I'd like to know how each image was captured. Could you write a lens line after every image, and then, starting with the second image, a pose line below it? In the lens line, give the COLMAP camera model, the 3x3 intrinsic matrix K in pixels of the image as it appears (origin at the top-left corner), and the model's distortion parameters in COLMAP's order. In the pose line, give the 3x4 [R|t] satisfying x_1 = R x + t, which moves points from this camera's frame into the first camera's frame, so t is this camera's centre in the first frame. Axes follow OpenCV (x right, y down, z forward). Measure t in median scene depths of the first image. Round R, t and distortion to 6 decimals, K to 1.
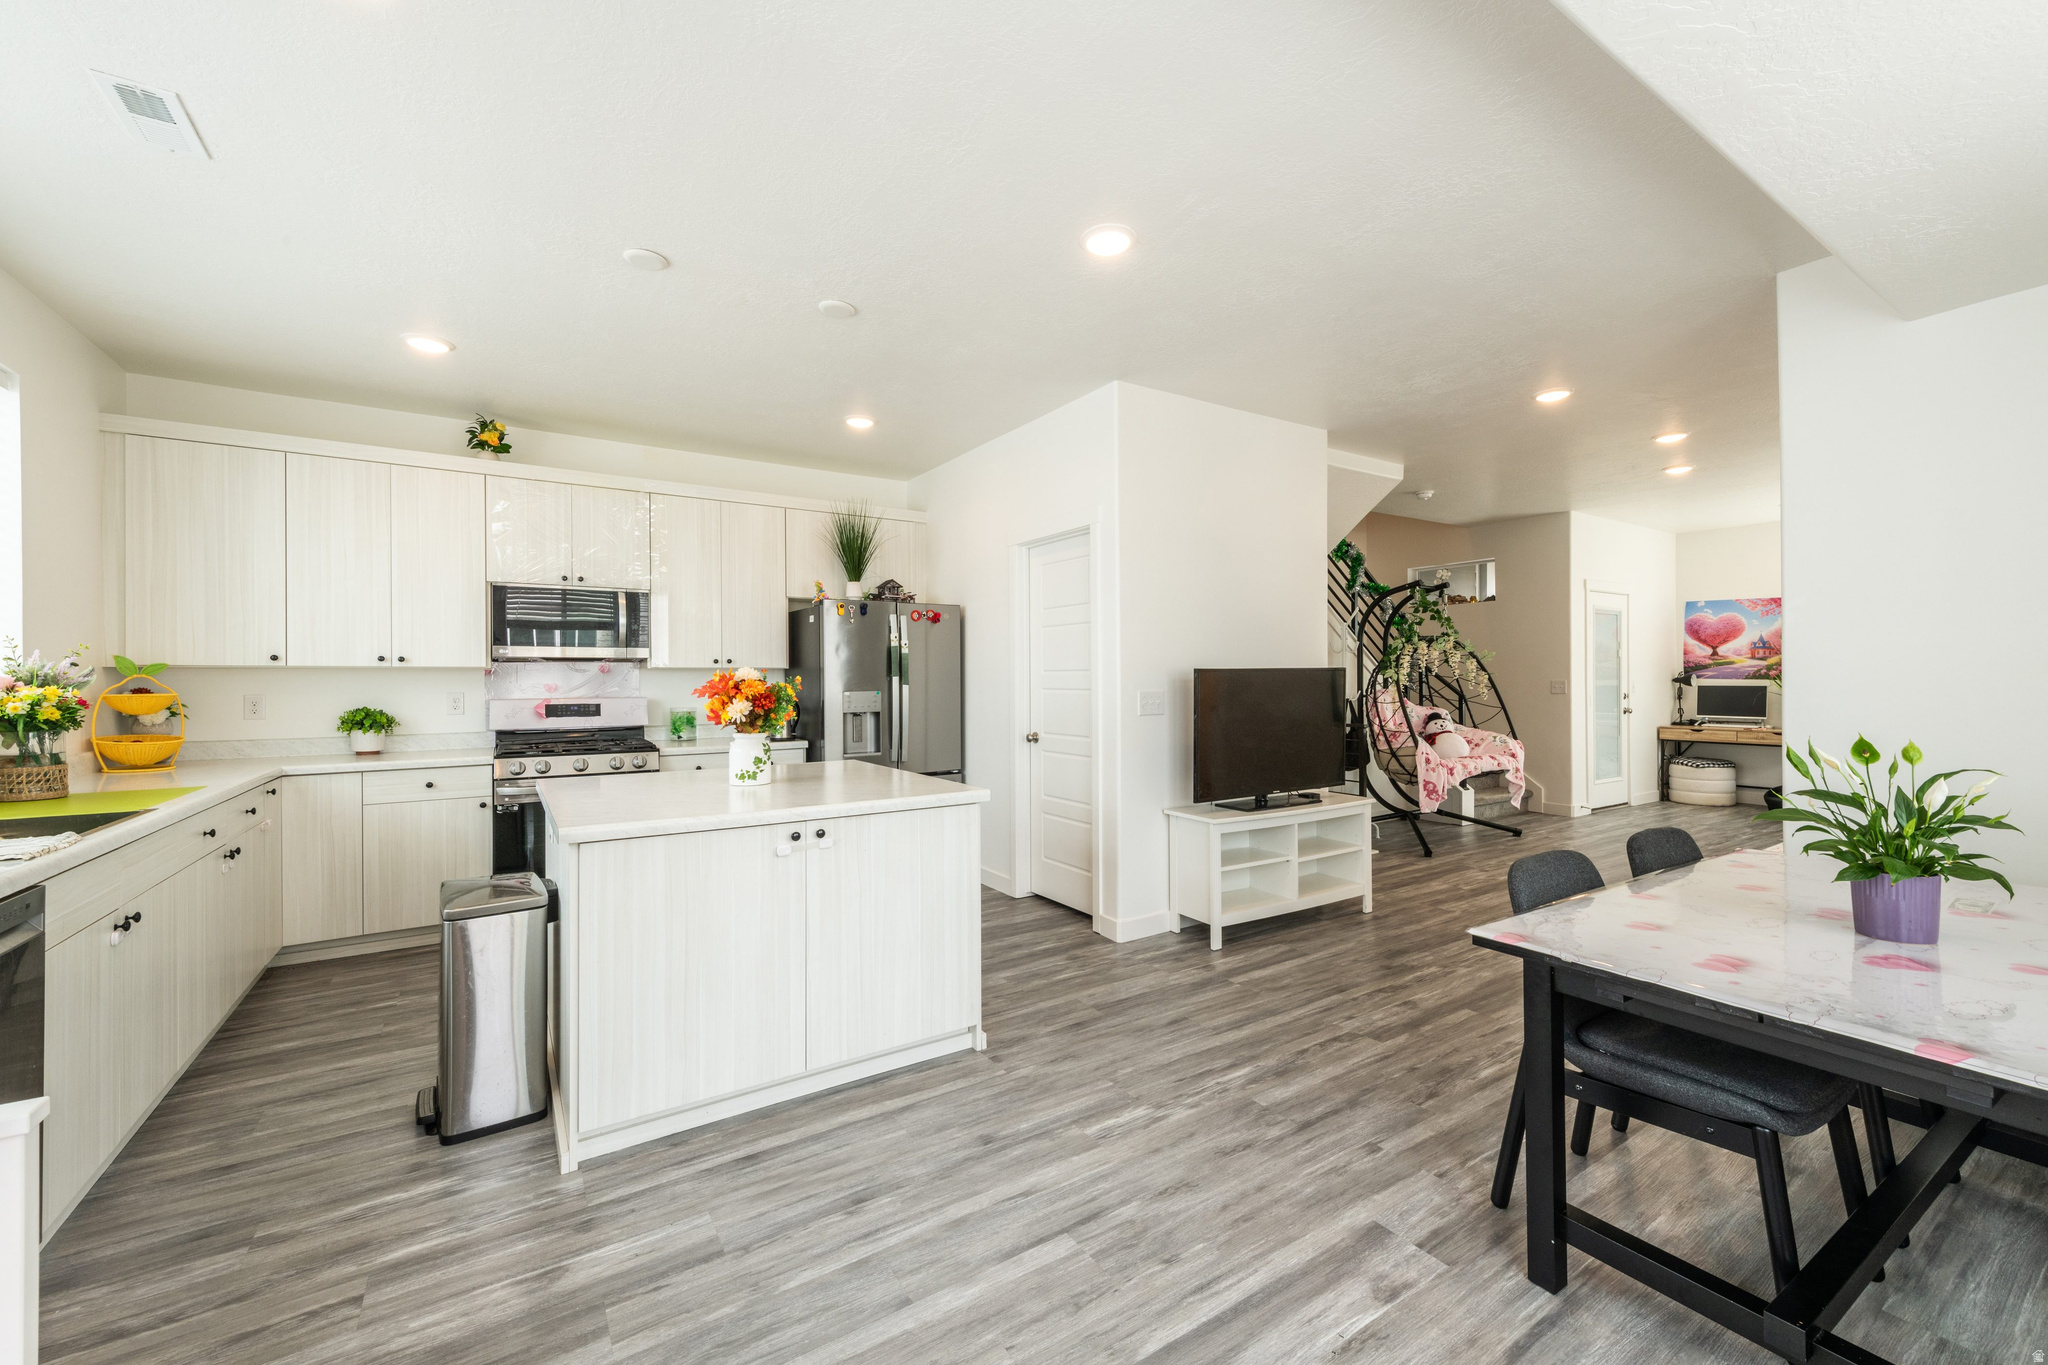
lens RADIAL K [[809.1, 0, 1023.1], [0, 809.1, 673.3], [0, 0, 1]] dist [0.002328, -0.000473]
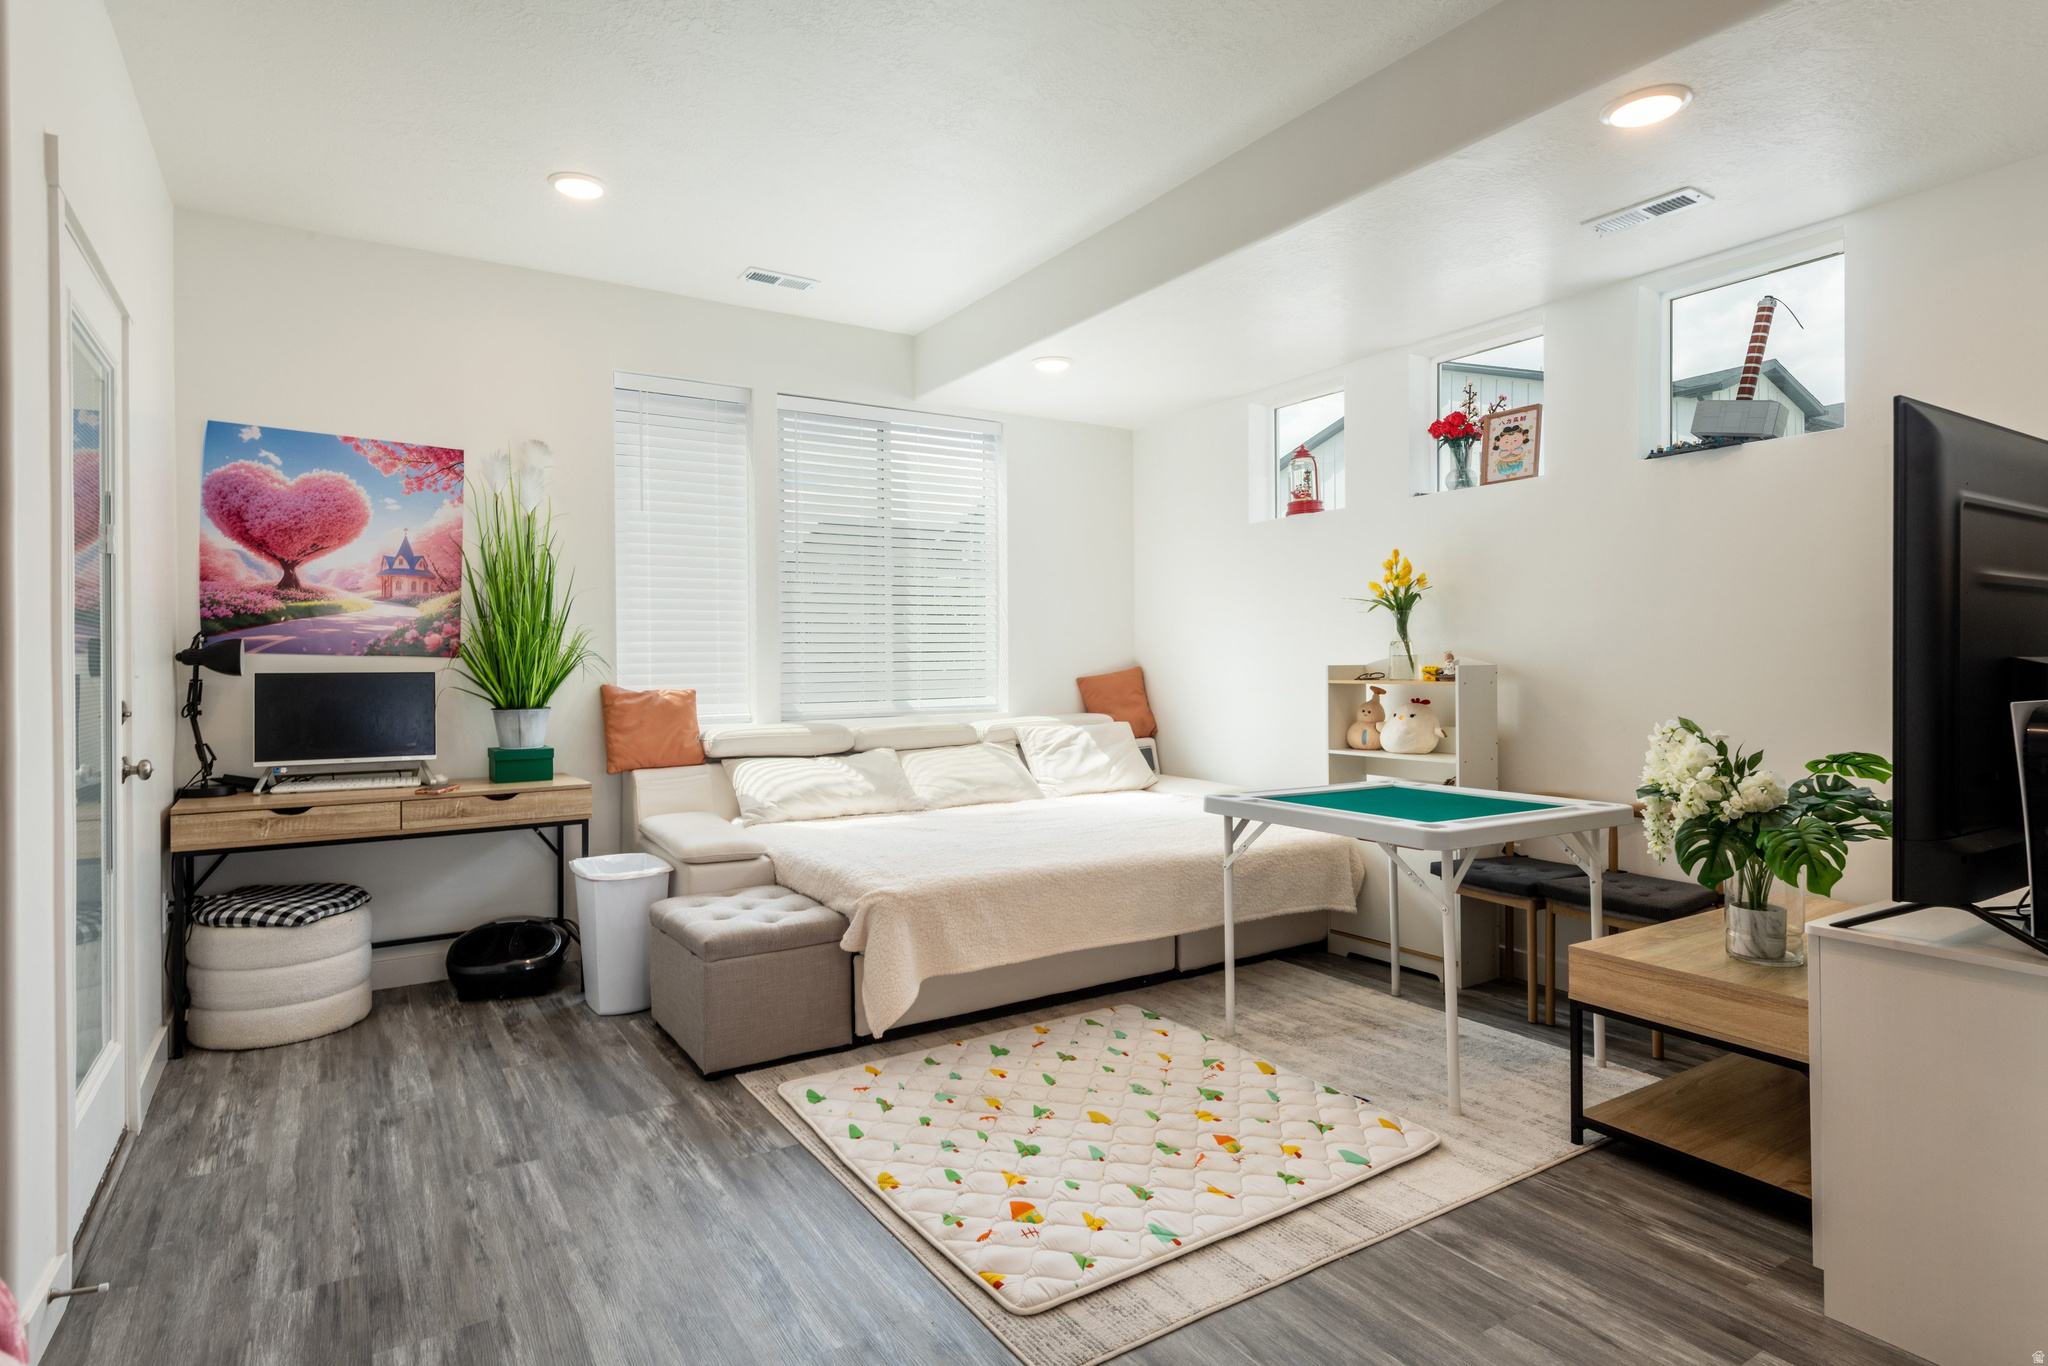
lens RADIAL K [[1101.2, 0, 1036.9], [0, 1101.2, 673.9], [0, 0, 1]] dist [0.001413, -0.000936]
pose [[0.021713, -0.000721, 0.999764, 0.401607], [-0.000402, 1.000000, 0.000730, 0.015720], [-0.999764, -0.000417, 0.021712, 0.696925]]
